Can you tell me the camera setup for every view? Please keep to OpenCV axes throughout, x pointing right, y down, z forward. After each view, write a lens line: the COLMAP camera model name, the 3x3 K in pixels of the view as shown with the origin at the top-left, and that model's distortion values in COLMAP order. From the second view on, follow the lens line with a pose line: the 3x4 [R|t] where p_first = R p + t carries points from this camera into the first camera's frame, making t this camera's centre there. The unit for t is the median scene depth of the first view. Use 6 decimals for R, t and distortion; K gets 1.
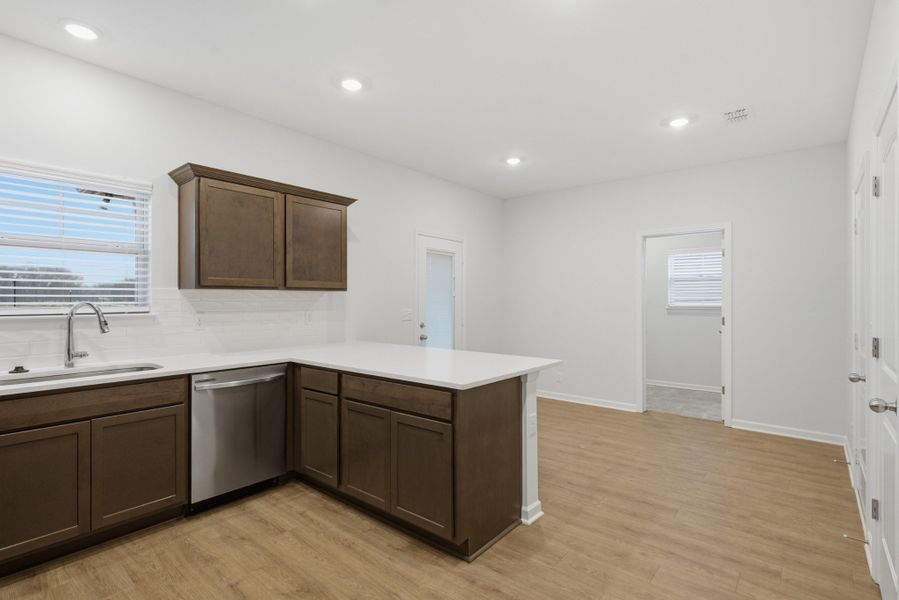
lens RADIAL K [[436.1, 0, 449.1], [0, 436.1, 299.3], [0, 0, 1]] dist [0.003341, 0.001120]
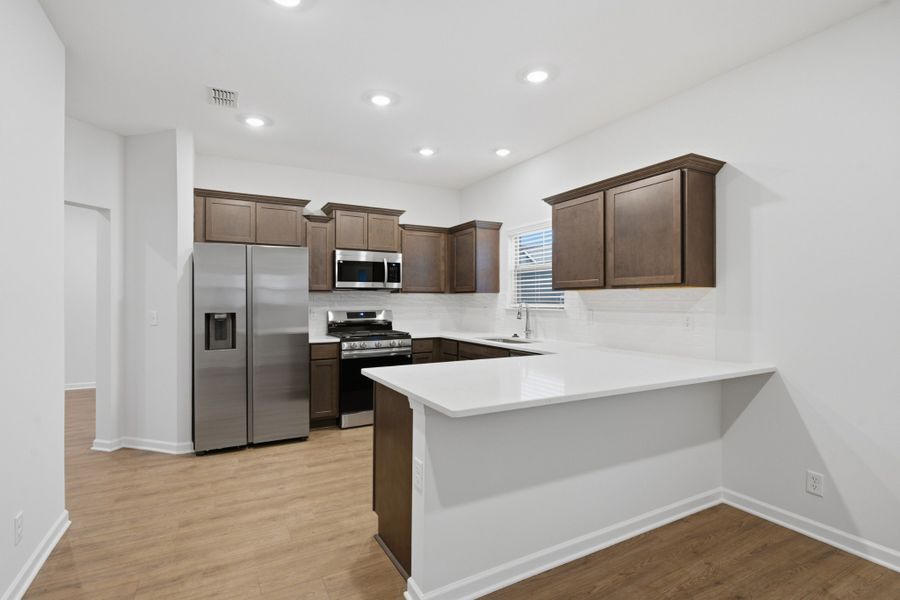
lens RADIAL K [[436.6, 0, 448.2], [0, 436.6, 298.8], [0, 0, 1]] dist [0.003341, 0.001120]
pose [[-0.365114, -0.001405, -0.930962, 0.816694], [0.000862, 0.999998, -0.001848, 0.002268], [0.930962, -0.001477, -0.365112, 1.275491]]
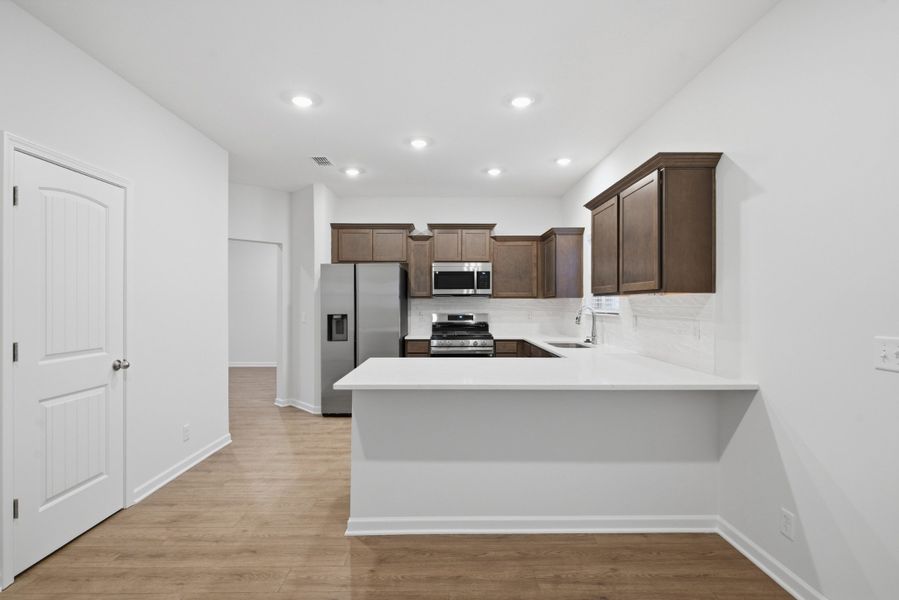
lens RADIAL K [[436.1, 0, 448.5], [0, 436.1, 301.2], [0, 0, 1]] dist [0.003341, 0.001120]
pose [[-0.760983, -0.000978, -0.648772, 0.650484], [0.001144, 0.999995, -0.002849, -0.006727], [0.648771, -0.002910, -0.760978, 1.844186]]
